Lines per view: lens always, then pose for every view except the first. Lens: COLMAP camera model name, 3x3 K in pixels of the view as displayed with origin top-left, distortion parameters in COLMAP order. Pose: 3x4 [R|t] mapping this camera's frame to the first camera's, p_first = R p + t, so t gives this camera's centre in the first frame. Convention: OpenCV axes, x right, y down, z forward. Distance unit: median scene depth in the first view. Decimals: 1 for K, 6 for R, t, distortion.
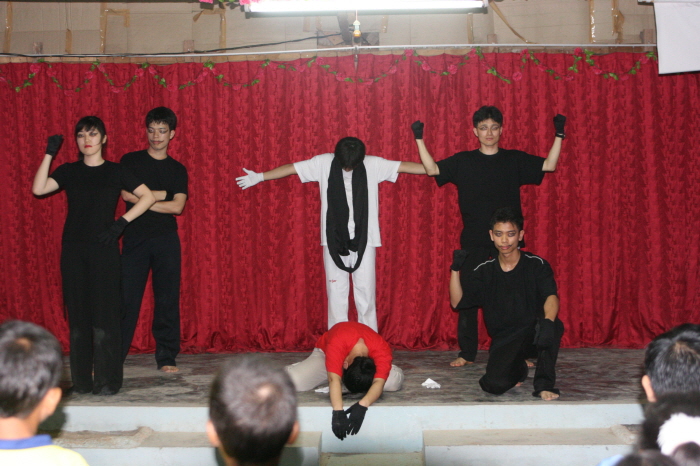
lens RADIAL K [[1199.1, 0, 346.5], [0, 1199.1, 232.7], [0, 0, 1]] dist [-0.069746, 0.000000]
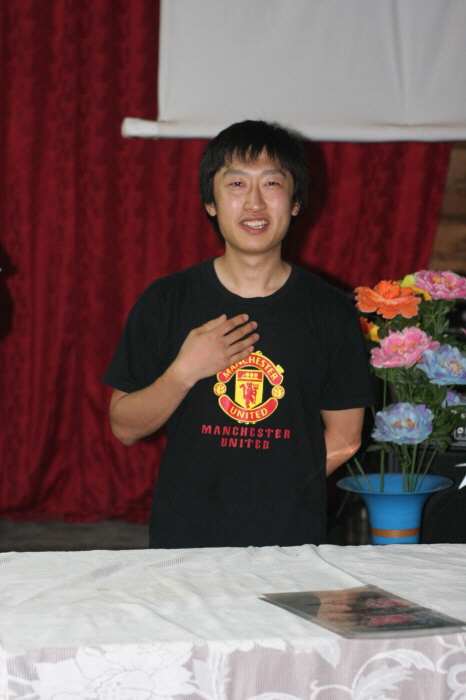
lens RADIAL K [[2083.2, 0, 232.5], [0, 2083.2, 350.3], [0, 0, 1]] dist [0.071724, 0.000000]
pose [[0.962426, 0.013396, 0.271212, 0.067181], [-0.027320, 0.998491, 0.047629, -0.010813], [-0.270165, -0.053248, 0.961340, 0.194796]]
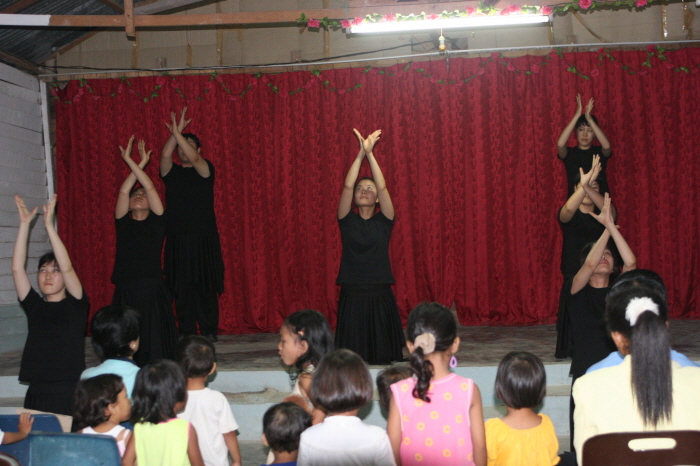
lens RADIAL K [[1264.0, 0, 352.0], [0, 1264.0, 230.8], [0, 0, 1]] dist [-0.055694, 0.000000]
pose [[0.996140, -0.026001, -0.083840, 0.013900], [0.026089, 0.999660, -0.000053, 0.007846], [0.083813, -0.002134, 0.996479, -0.168426]]
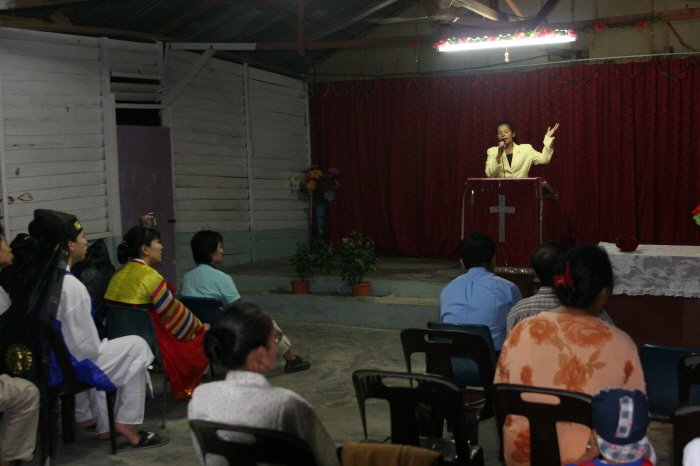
lens RADIAL K [[912.0, 0, 352.5], [0, 912.0, 229.2], [0, 0, 1]] dist [-0.085295, 0.000000]
pose [[0.903820, 0.024471, -0.427213, 0.249806], [-0.004727, 0.998874, 0.047216, 0.005238], [0.427887, -0.040655, 0.902918, -0.158569]]
